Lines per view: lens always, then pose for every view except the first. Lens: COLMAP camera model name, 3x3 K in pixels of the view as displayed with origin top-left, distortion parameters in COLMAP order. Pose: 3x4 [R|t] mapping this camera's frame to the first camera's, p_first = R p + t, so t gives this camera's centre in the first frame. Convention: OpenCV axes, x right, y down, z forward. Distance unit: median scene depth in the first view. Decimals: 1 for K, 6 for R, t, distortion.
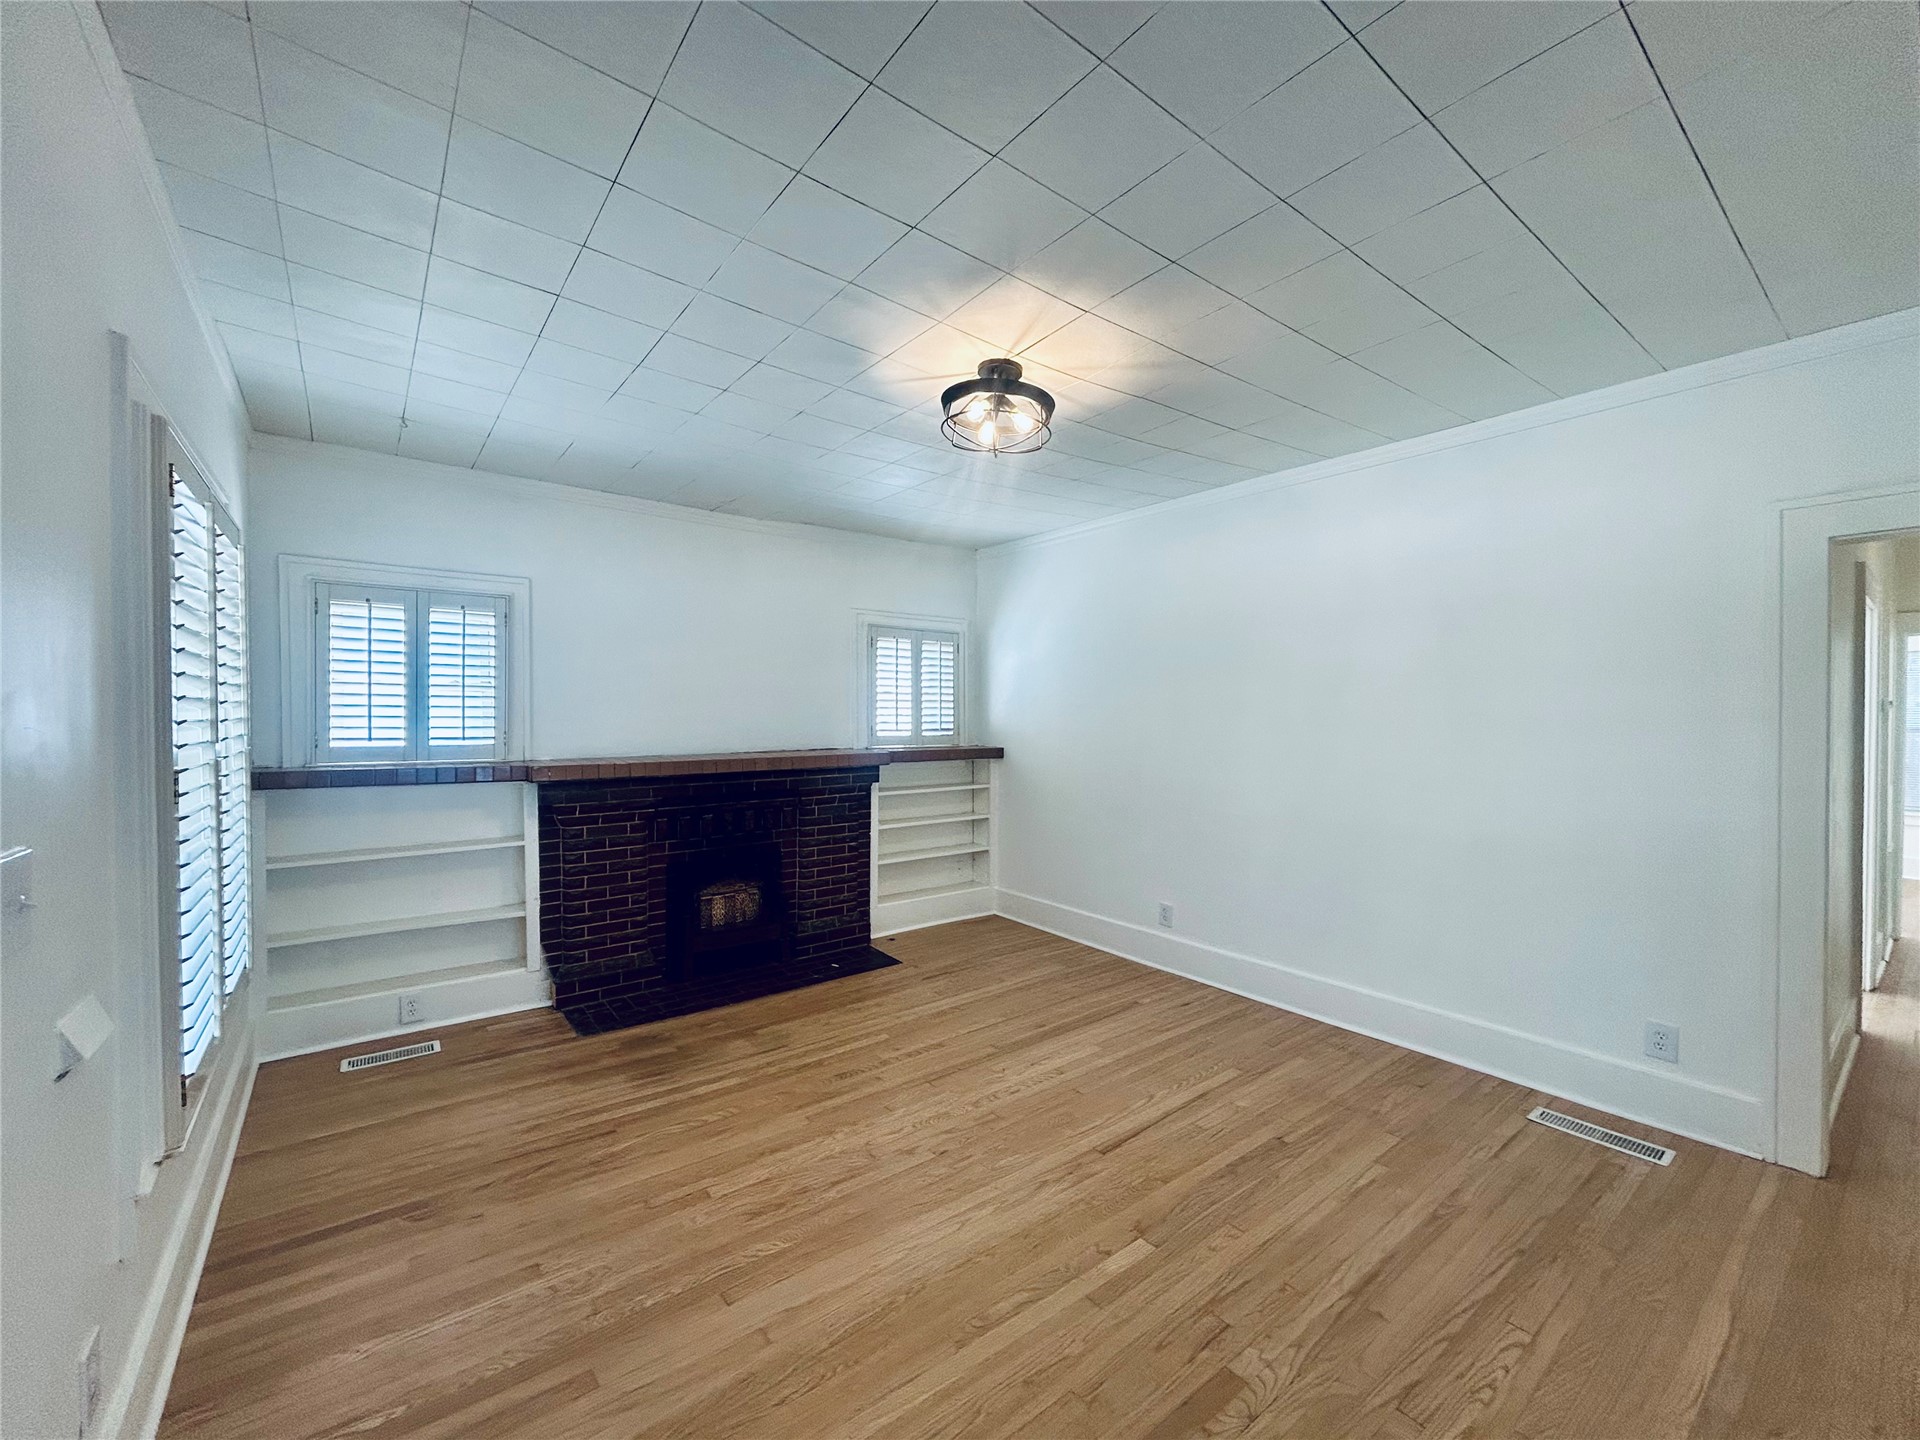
lens RADIAL K [[783.4, 0, 963.9], [0, 783.4, 719.4], [0, 0, 1]] dist [0.001161, 0.002525]
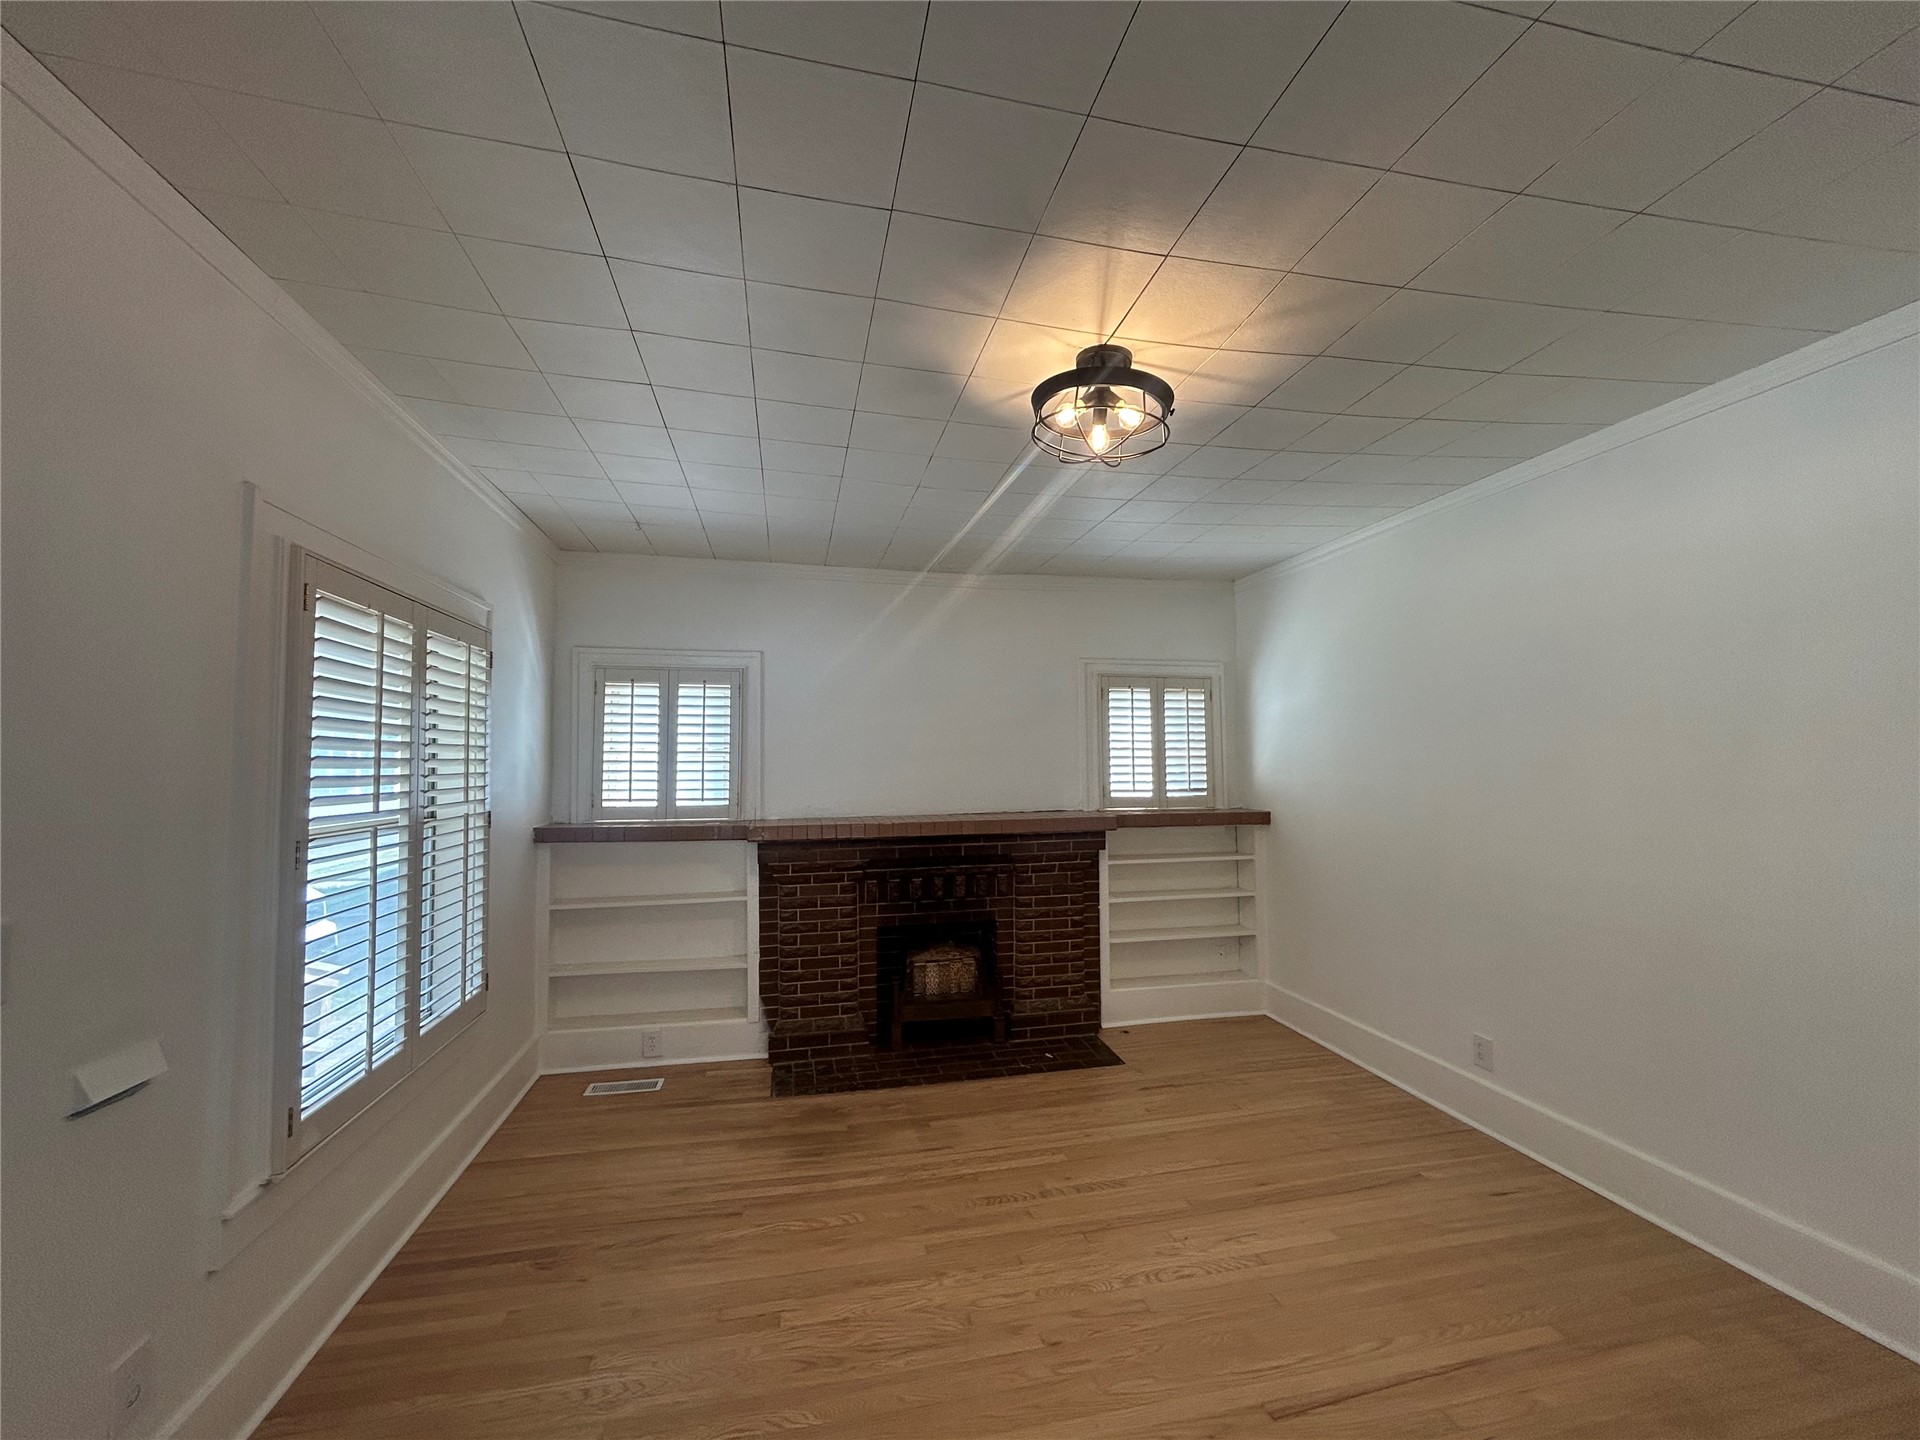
lens RADIAL K [[783.4, 0, 964.7], [0, 783.4, 719.2], [0, 0, 1]] dist [0.001161, 0.002525]
pose [[0.903654, -0.033938, -0.426917, 0.182393], [0.006034, 0.997765, -0.066546, -0.013539], [0.428221, 0.057558, 0.901839, 0.161457]]
